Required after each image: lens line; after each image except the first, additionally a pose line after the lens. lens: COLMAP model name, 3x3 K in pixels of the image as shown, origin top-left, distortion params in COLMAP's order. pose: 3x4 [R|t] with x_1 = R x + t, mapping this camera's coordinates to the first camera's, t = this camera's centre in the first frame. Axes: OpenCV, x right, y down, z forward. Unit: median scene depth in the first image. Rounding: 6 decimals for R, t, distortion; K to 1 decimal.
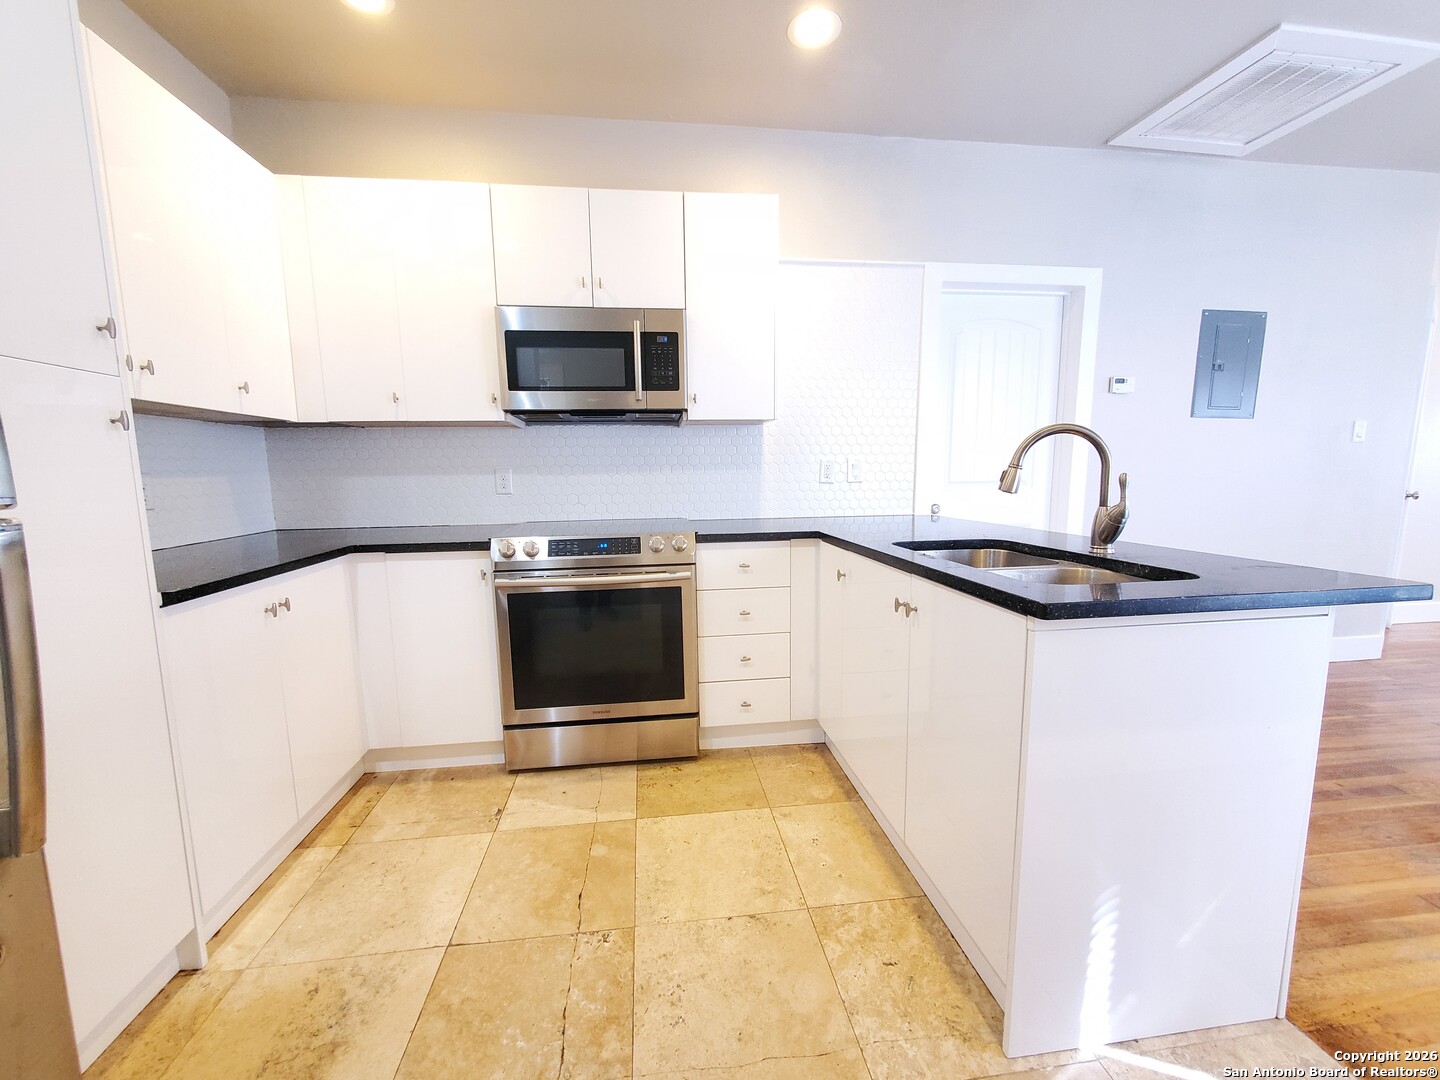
lens RADIAL K [[570.8, 0, 714.4], [0, 570.8, 545.9], [0, 0, 1]] dist [0.000398, -0.001485]
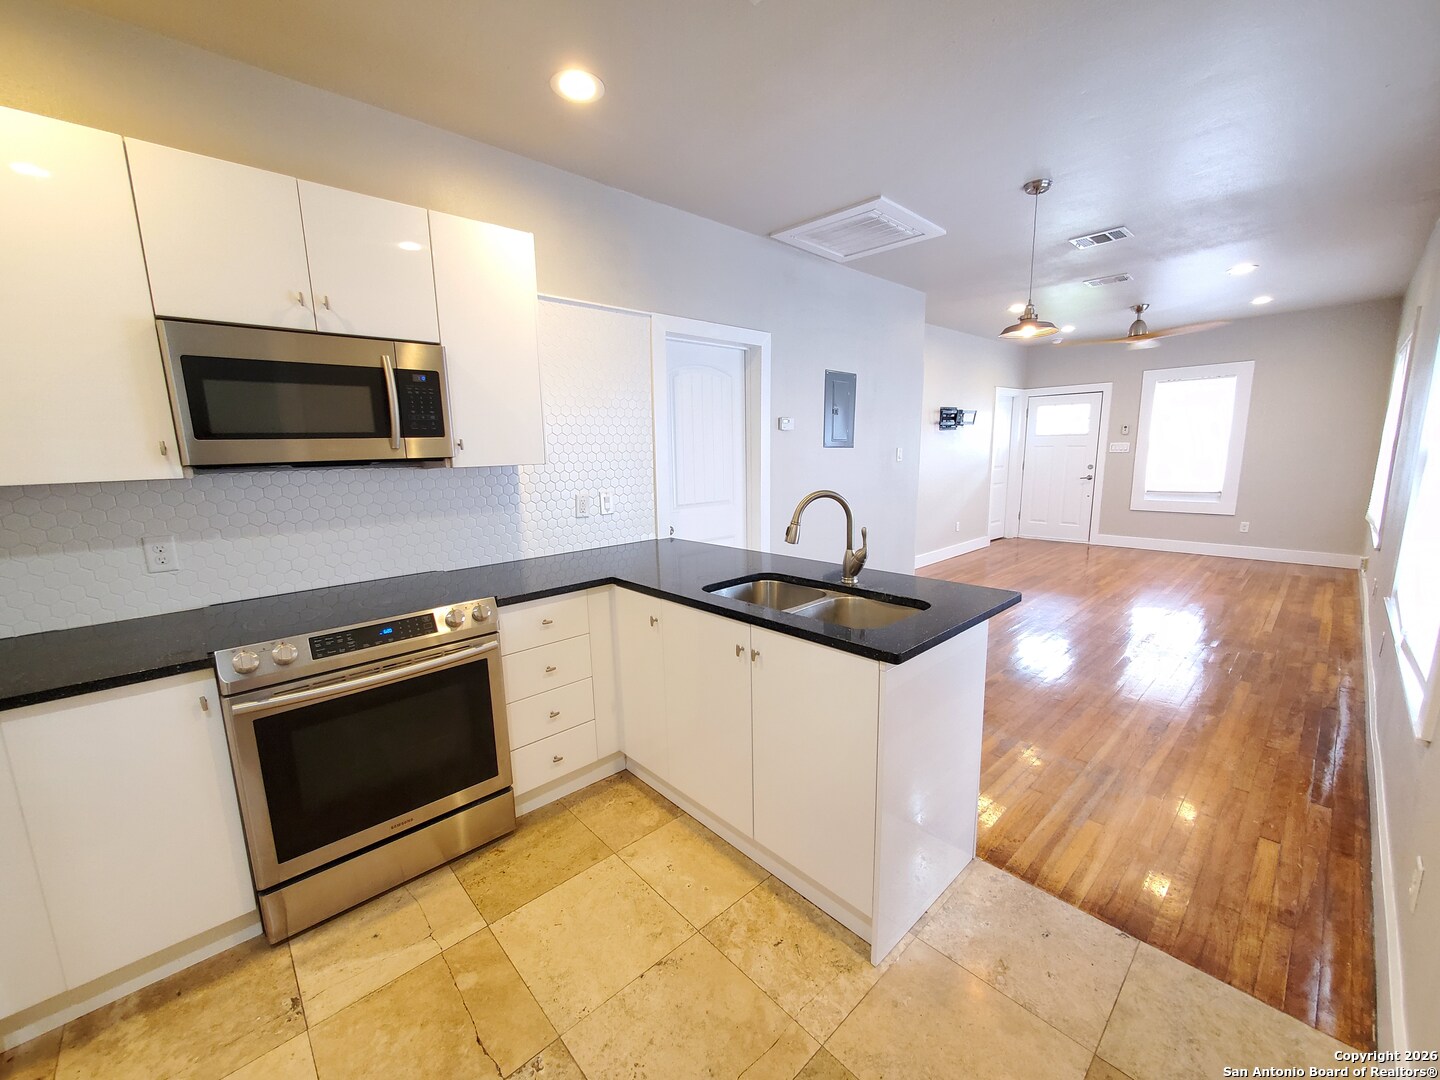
lens RADIAL K [[570.8, 0, 714.2], [0, 570.8, 546.0], [0, 0, 1]] dist [0.000398, -0.001485]
pose [[0.814344, -0.103163, 0.571140, -0.274188], [0.084880, 0.994664, 0.058639, -0.135968], [-0.574142, 0.000726, 0.818755, 0.040244]]
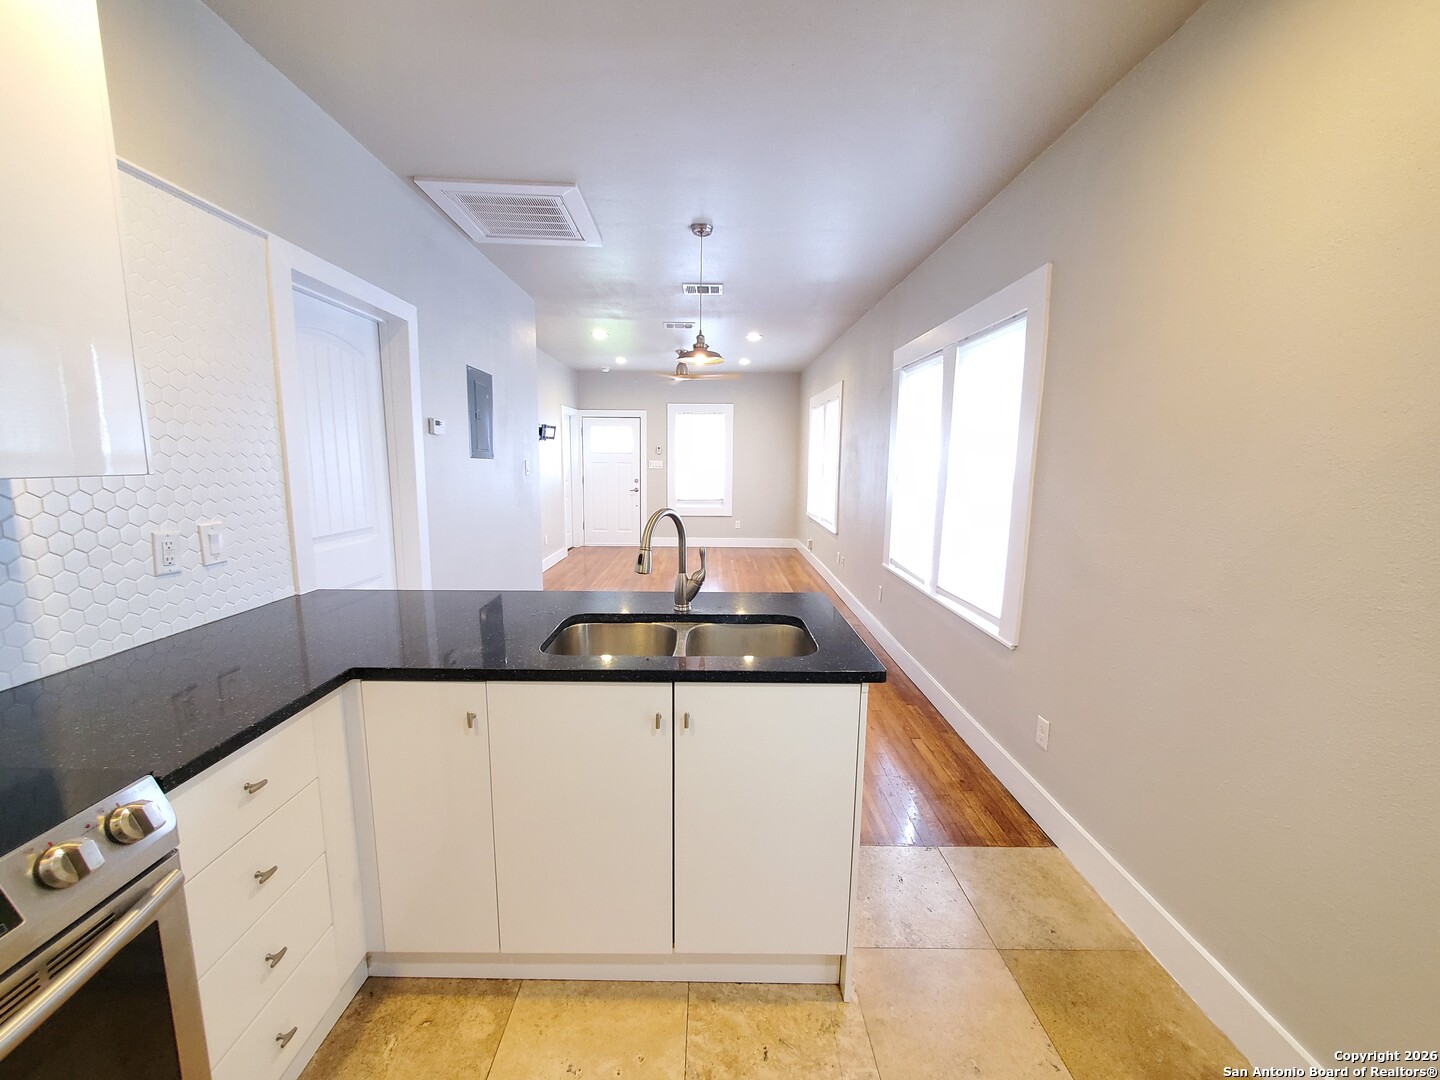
lens RADIAL K [[570.8, 0, 714.1], [0, 570.8, 545.7], [0, 0, 1]] dist [0.000398, -0.001485]
pose [[0.119447, -0.135817, 0.983507, -0.380133], [0.113624, 0.985961, 0.122356, -0.198032], [-0.986317, 0.097135, 0.133202, 0.555900]]
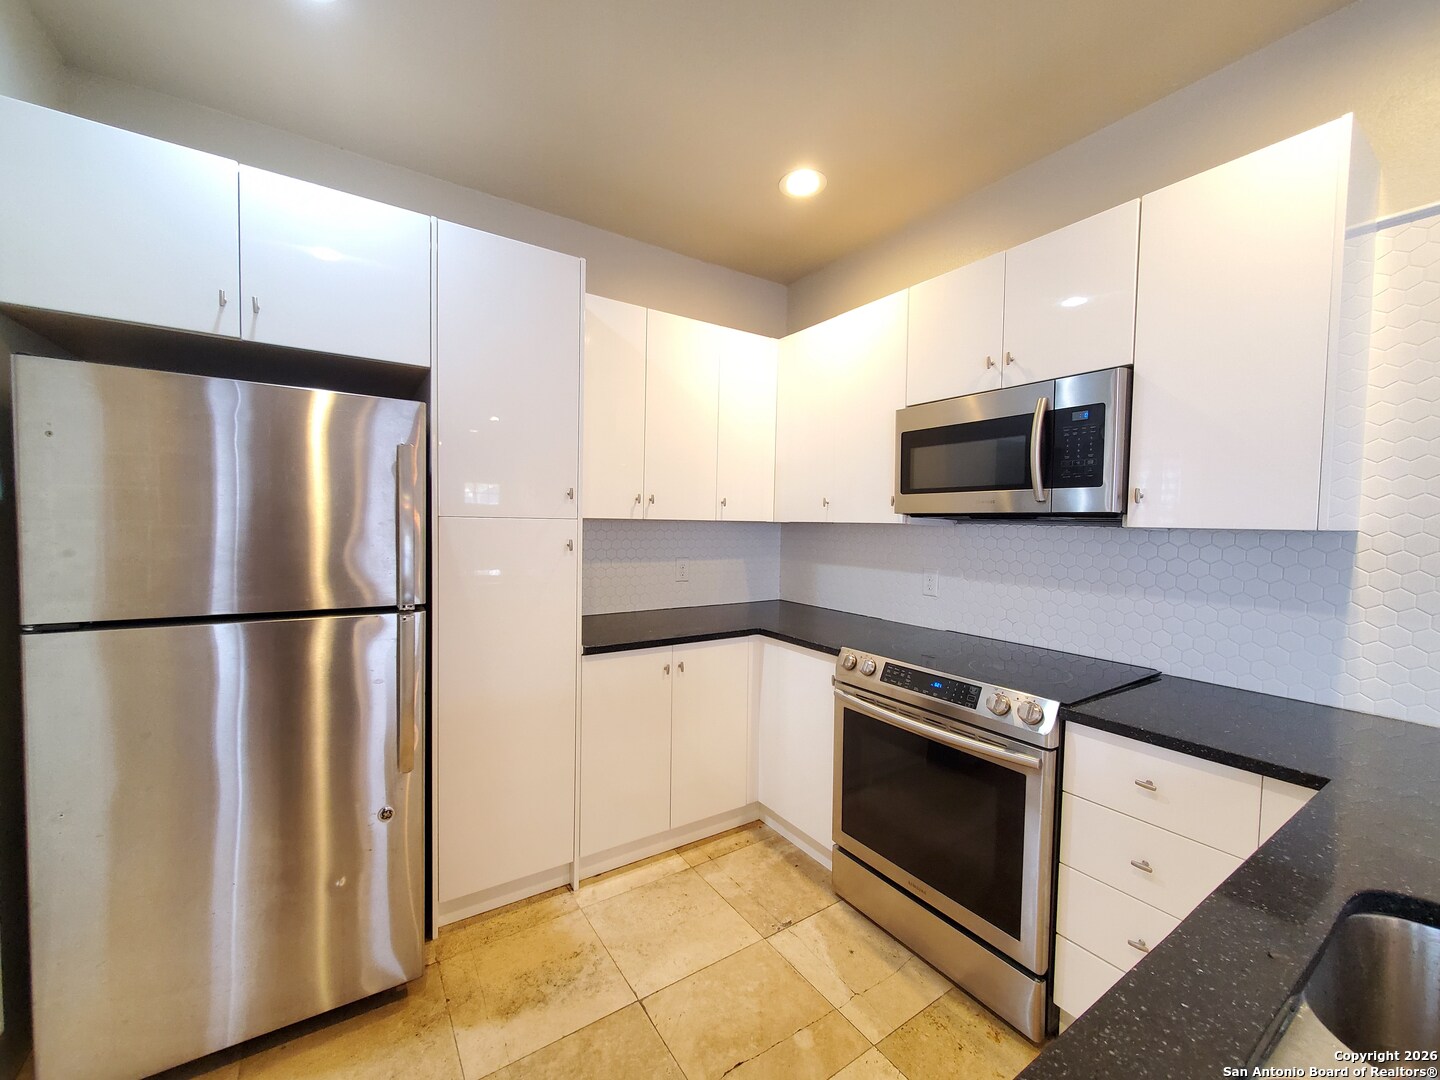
lens RADIAL K [[570.8, 0, 711.1], [0, 570.8, 545.4], [0, 0, 1]] dist [0.000398, -0.001485]
pose [[0.442751, 0.060188, -0.894622, 0.385078], [-0.142225, 0.989827, -0.003794, -0.151184], [0.885293, 0.128918, 0.446807, 0.332616]]
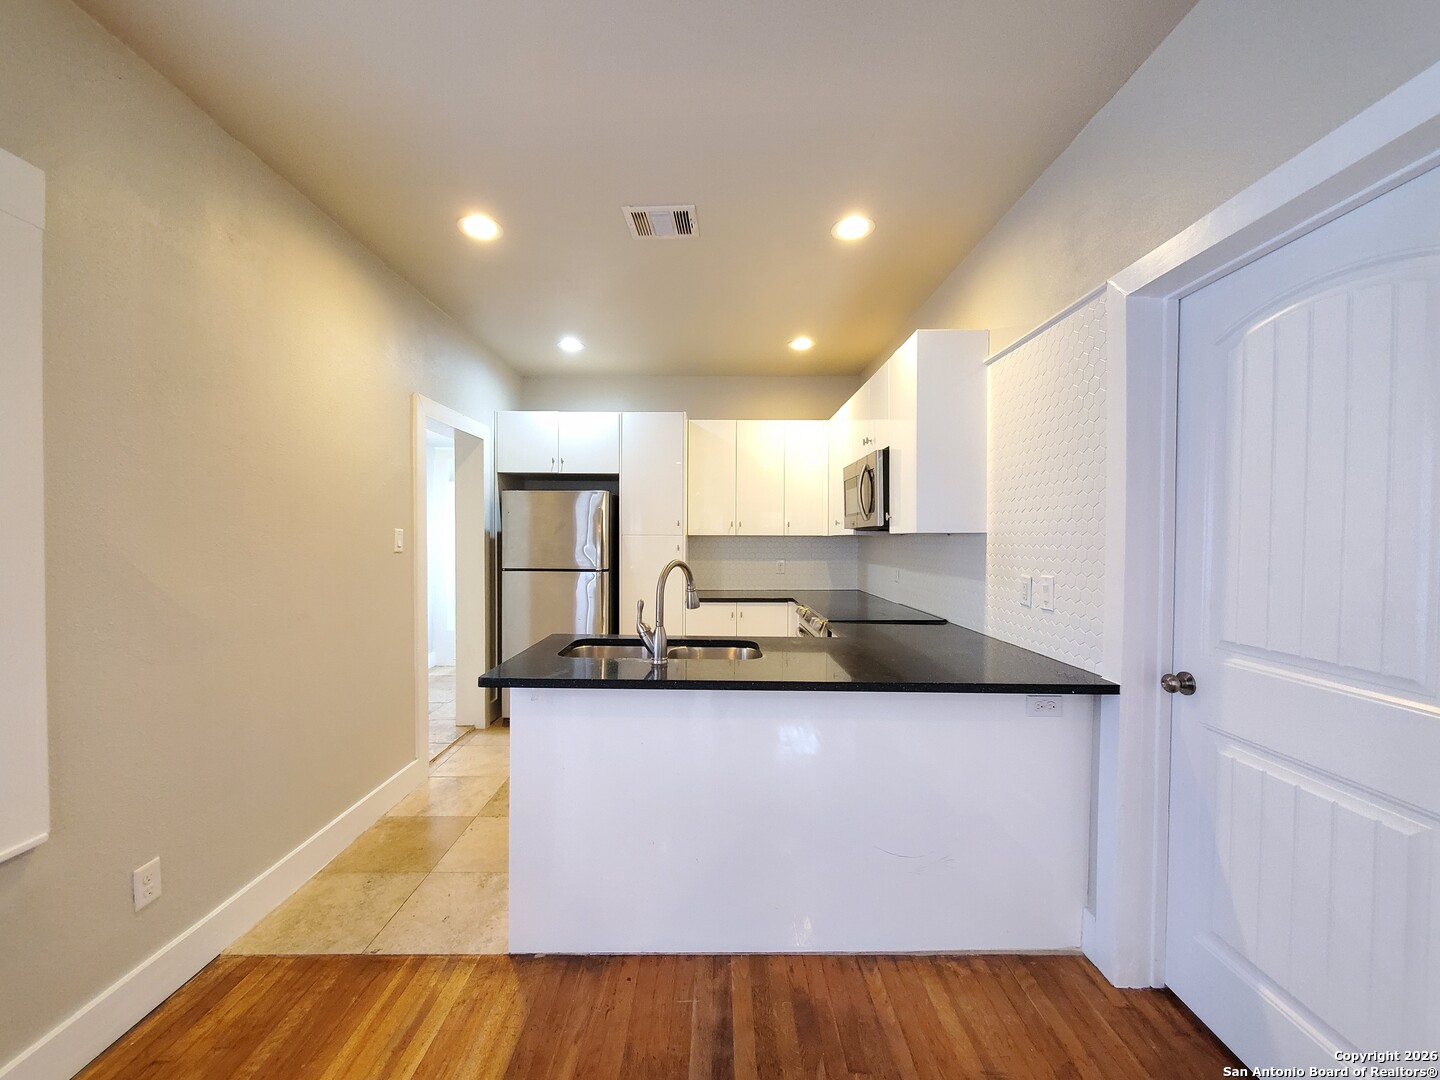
lens RADIAL K [[570.8, 0, 711.3], [0, 570.8, 541.7], [0, 0, 1]] dist [0.000398, -0.001485]
pose [[-0.123860, 0.018771, -0.992122, 1.403856], [-0.132294, 0.990583, 0.035258, -0.229189], [0.983441, 0.135619, -0.120210, 0.902332]]
